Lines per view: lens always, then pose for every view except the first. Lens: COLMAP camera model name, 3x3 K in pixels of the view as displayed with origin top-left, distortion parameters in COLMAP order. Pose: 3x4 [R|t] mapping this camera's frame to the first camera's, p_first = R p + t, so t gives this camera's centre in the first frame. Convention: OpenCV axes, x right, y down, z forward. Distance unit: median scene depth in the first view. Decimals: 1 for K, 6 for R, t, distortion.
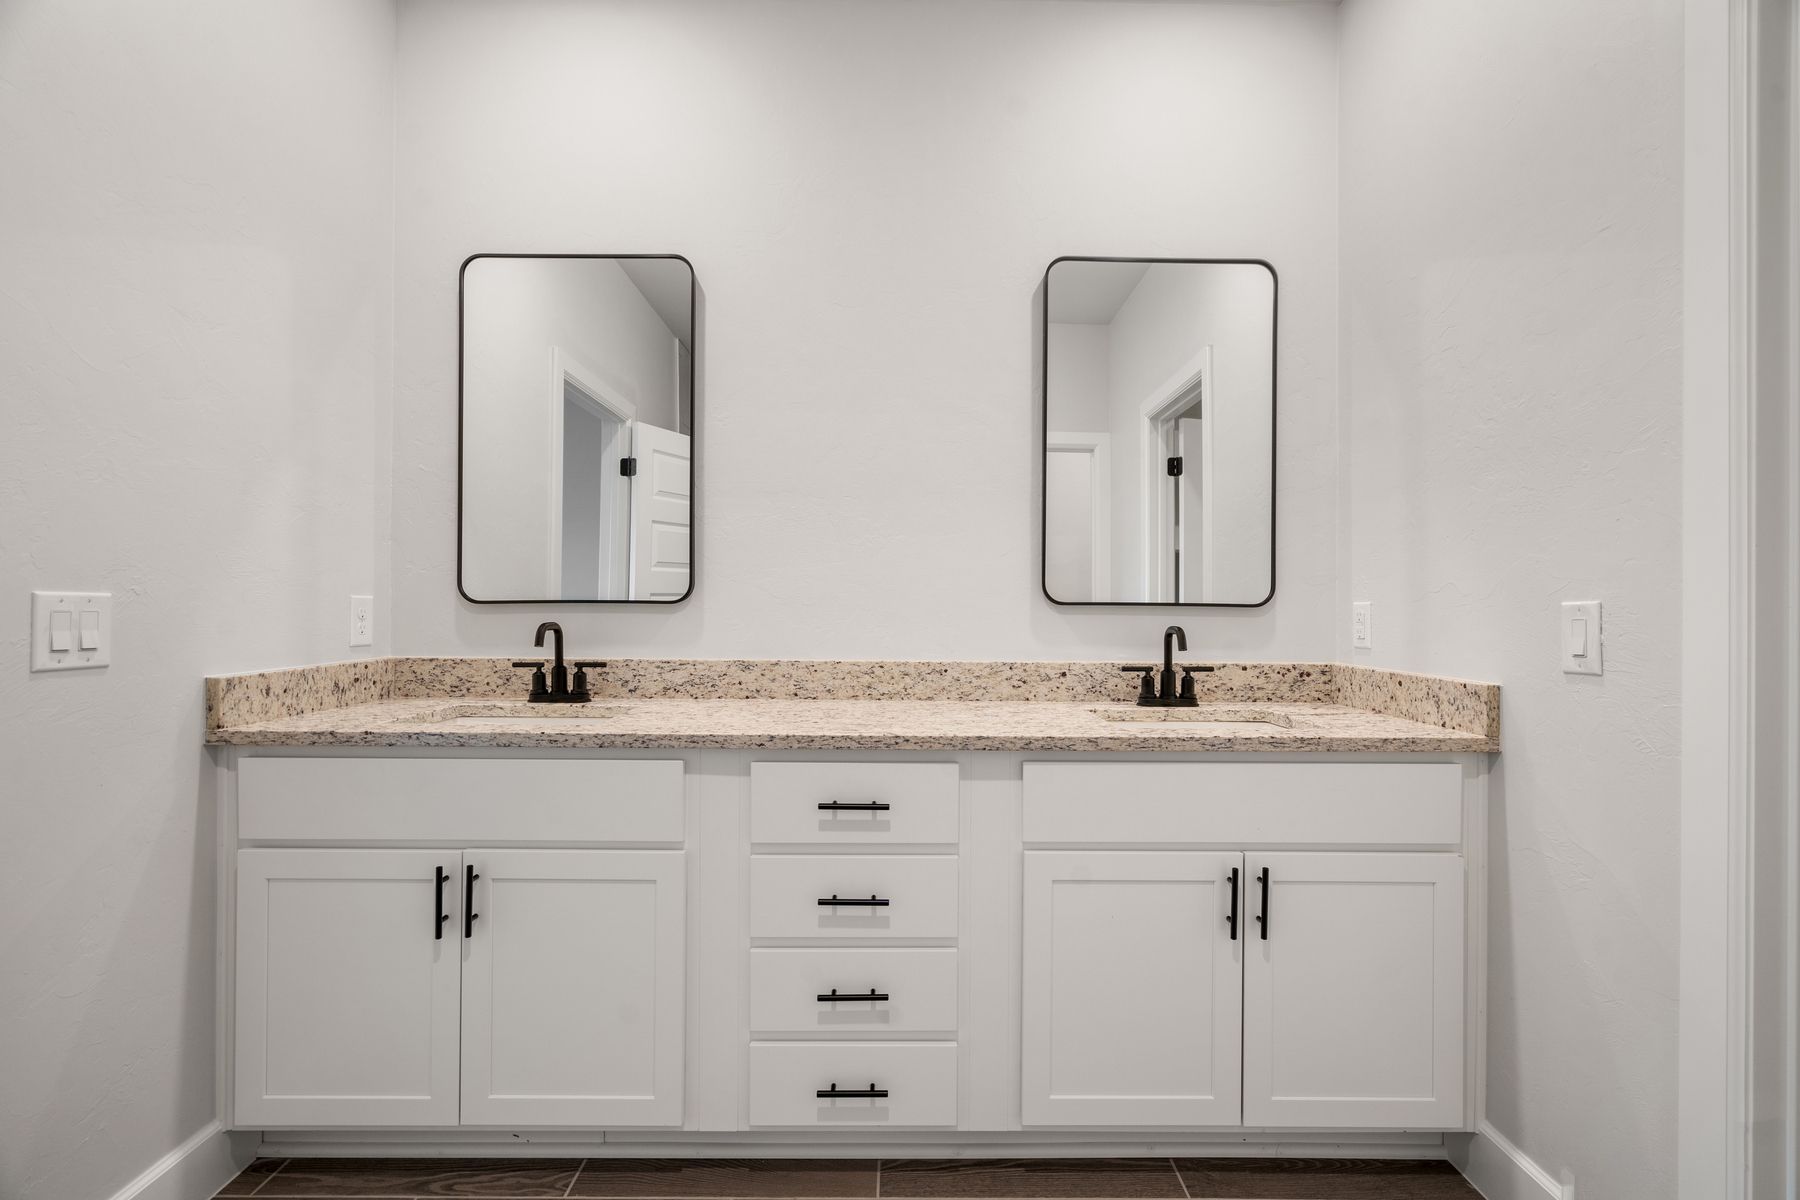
lens RADIAL K [[793.7, 0, 878.4], [0, 793.7, 604.8], [0, 0, 1]] dist [0.001086, 0.000608]
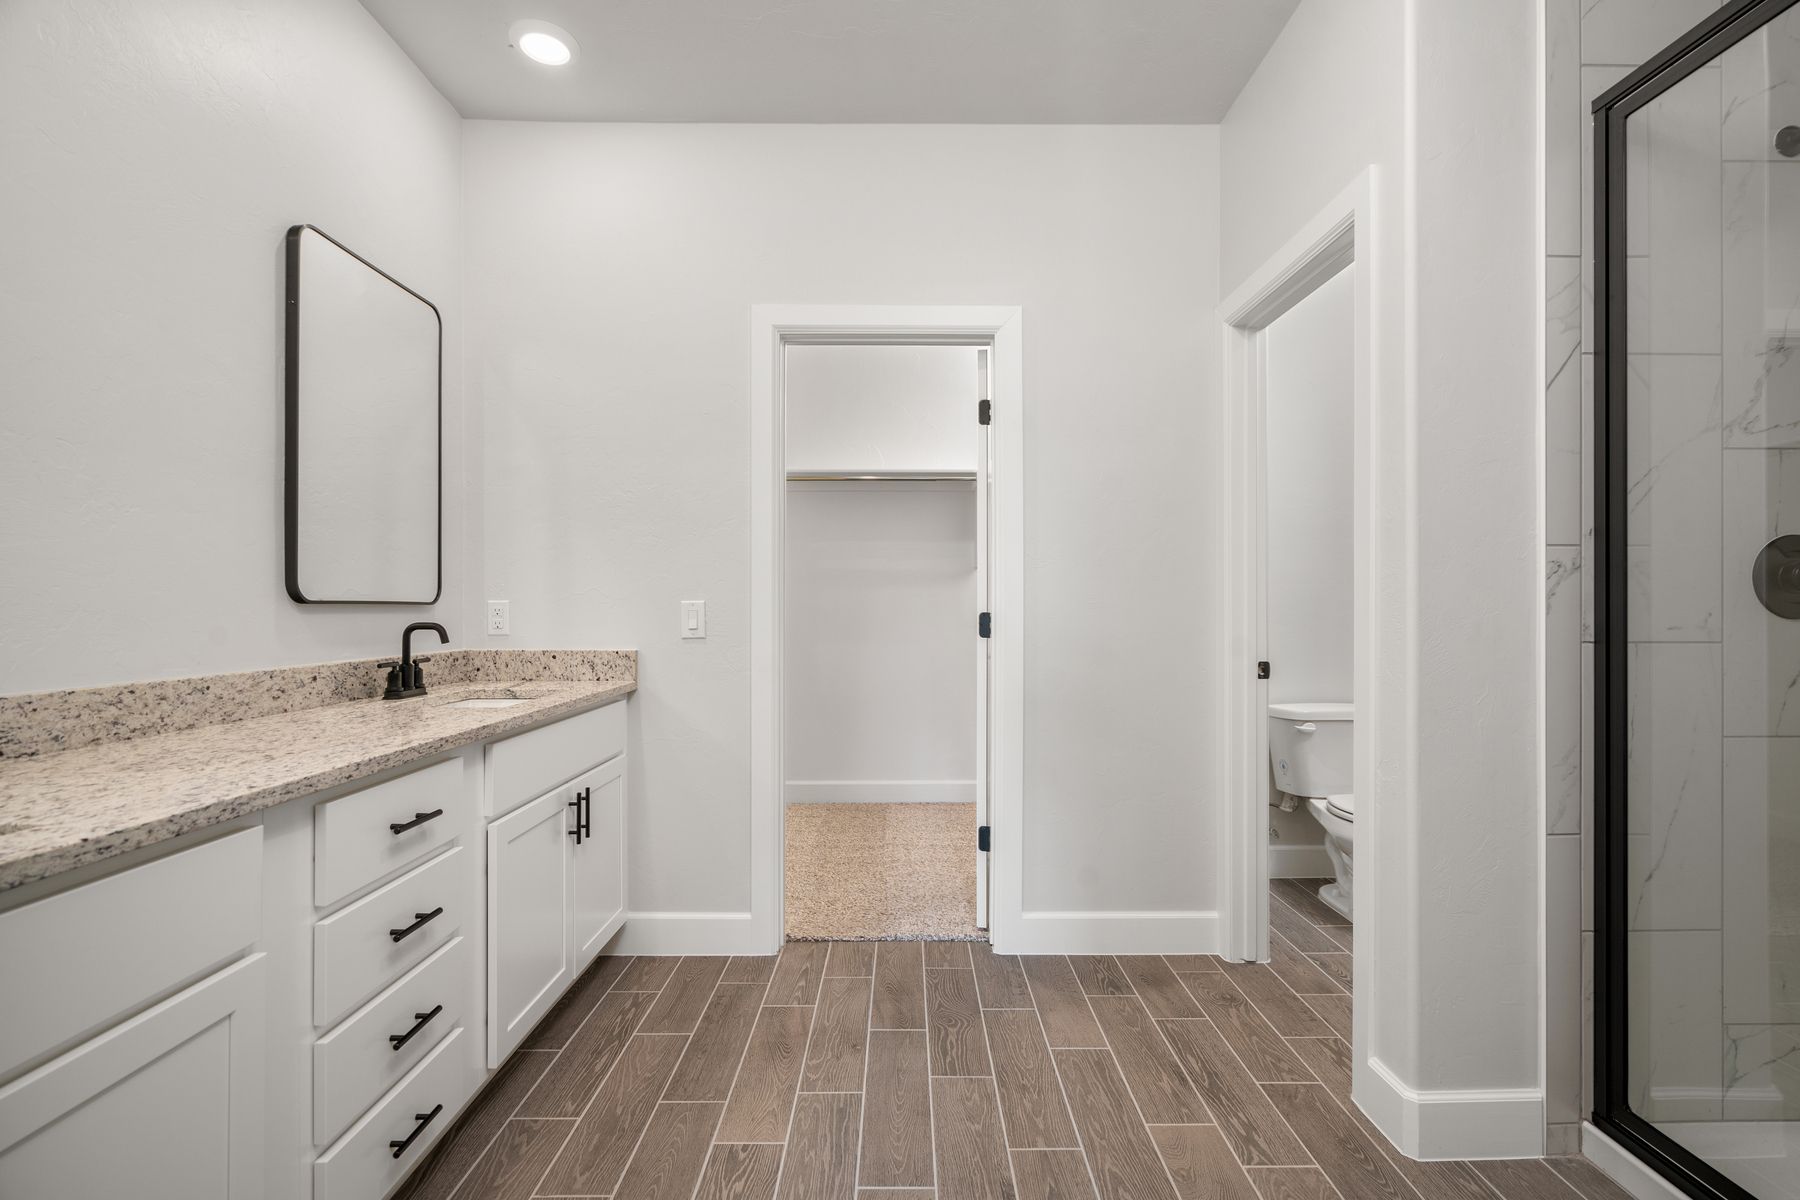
lens RADIAL K [[791.3, 0, 905.2], [0, 791.3, 607.8], [0, 0, 1]] dist [0.000579, 0.000637]
pose [[0.009310, -0.008153, 0.999923, -0.692831], [-0.000963, 0.999966, 0.008163, -0.002881], [-0.999956, -0.001039, 0.009302, 0.307829]]
